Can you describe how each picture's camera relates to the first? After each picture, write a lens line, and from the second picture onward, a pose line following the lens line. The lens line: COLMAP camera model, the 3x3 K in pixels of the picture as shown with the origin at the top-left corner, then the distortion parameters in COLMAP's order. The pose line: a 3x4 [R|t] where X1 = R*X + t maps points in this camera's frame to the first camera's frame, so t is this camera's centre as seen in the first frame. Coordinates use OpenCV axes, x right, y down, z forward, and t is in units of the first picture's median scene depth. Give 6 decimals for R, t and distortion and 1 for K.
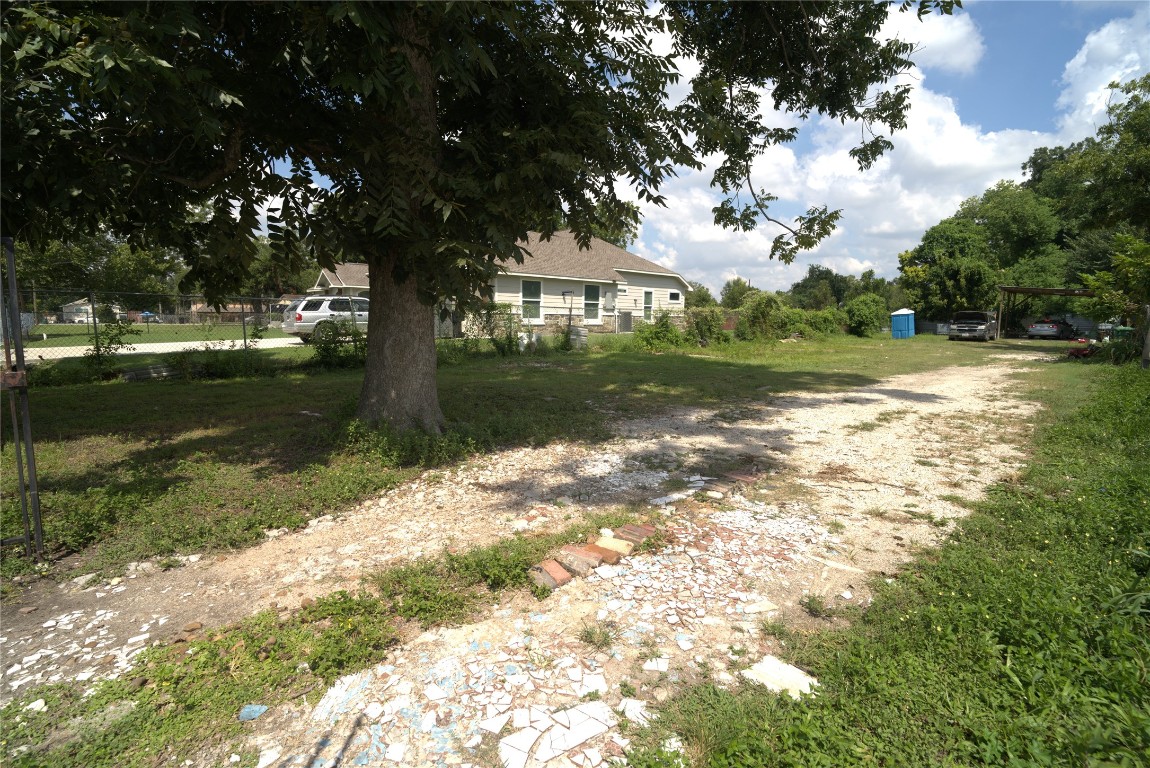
lens RADIAL K [[527.3, 0, 568.9], [0, 527.3, 386.1], [0, 0, 1]] dist [-0.009530, -0.001940]
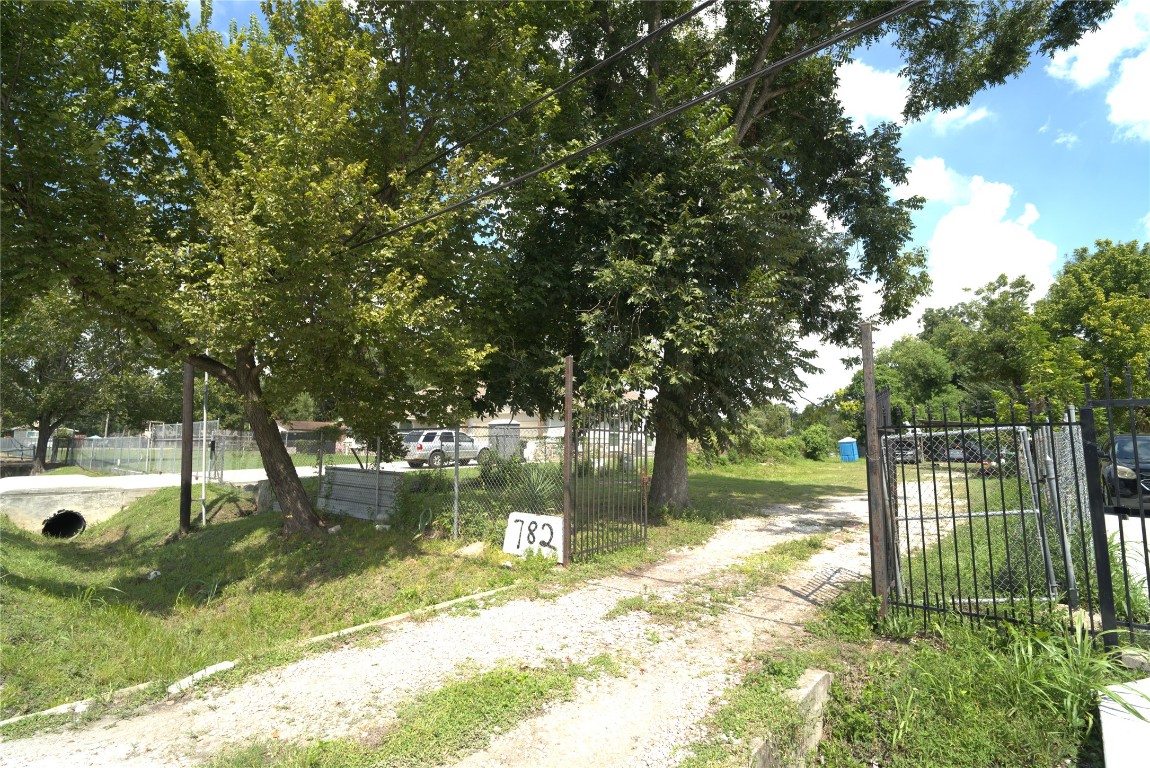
lens RADIAL K [[527.3, 0, 576.7], [0, 527.3, 381.1], [0, 0, 1]] dist [-0.009530, -0.001940]
pose [[0.993691, 0.015503, 0.111079, -0.121776], [0.011542, 0.971007, -0.238772, 0.009990], [-0.111560, 0.238548, 0.964702, -0.135024]]
